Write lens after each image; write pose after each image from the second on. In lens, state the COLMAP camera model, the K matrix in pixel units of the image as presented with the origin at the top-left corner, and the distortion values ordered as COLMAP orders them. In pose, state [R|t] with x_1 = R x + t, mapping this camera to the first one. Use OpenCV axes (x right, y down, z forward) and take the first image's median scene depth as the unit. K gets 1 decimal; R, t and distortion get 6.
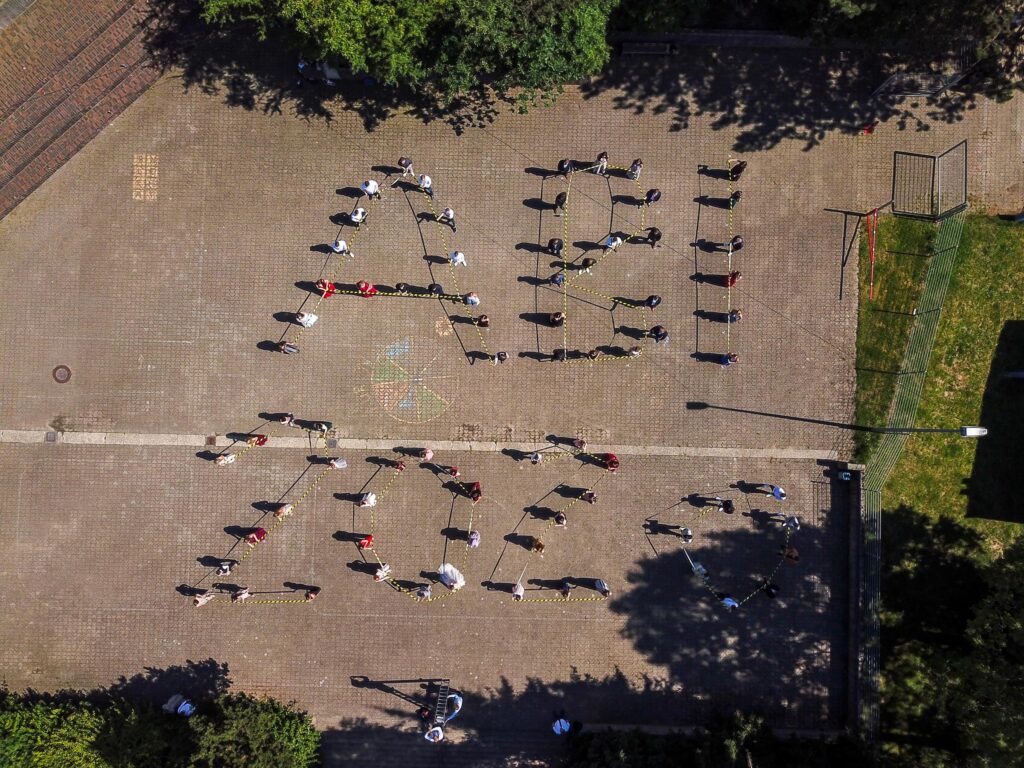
lens RADIAL K [[801.4, 0, 514.2], [0, 801.4, 379.8], [0, 0, 1]] dist [0.037005, -0.012721]
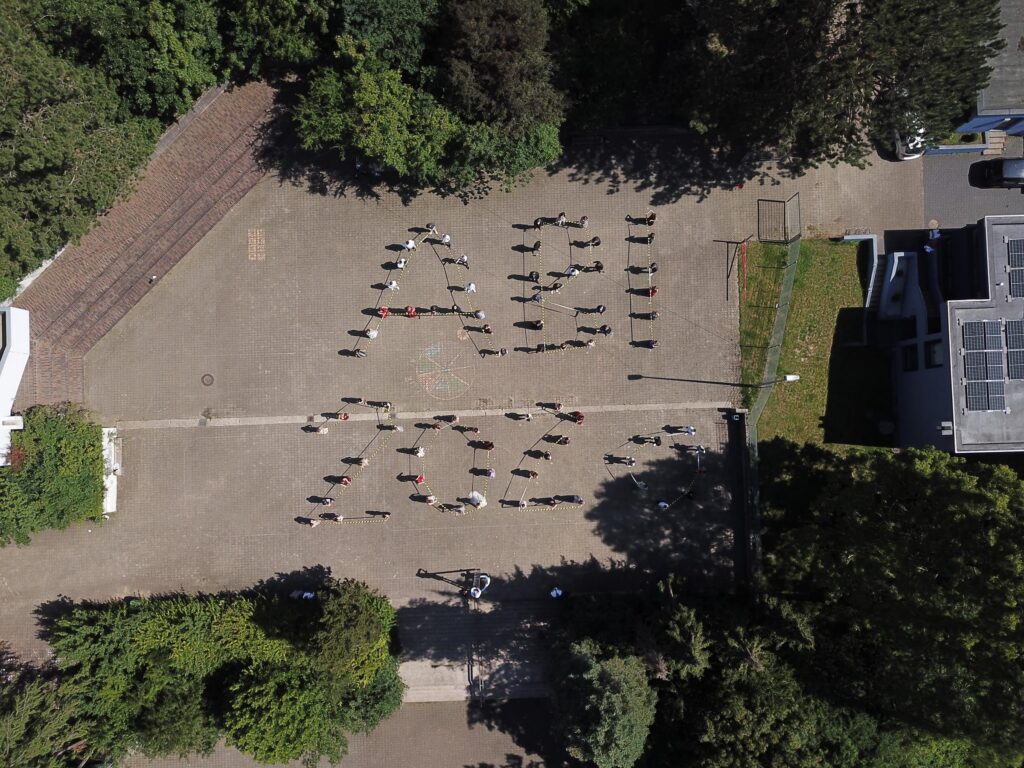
lens RADIAL K [[801.4, 0, 509.4], [0, 801.4, 383.3], [0, 0, 1]] dist [0.037005, -0.012721]
pose [[0.998429, -0.055961, -0.002781, -0.002615], [0.055946, 0.998420, -0.005331, 0.038693], [0.003075, 0.005167, 0.999982, -0.487633]]
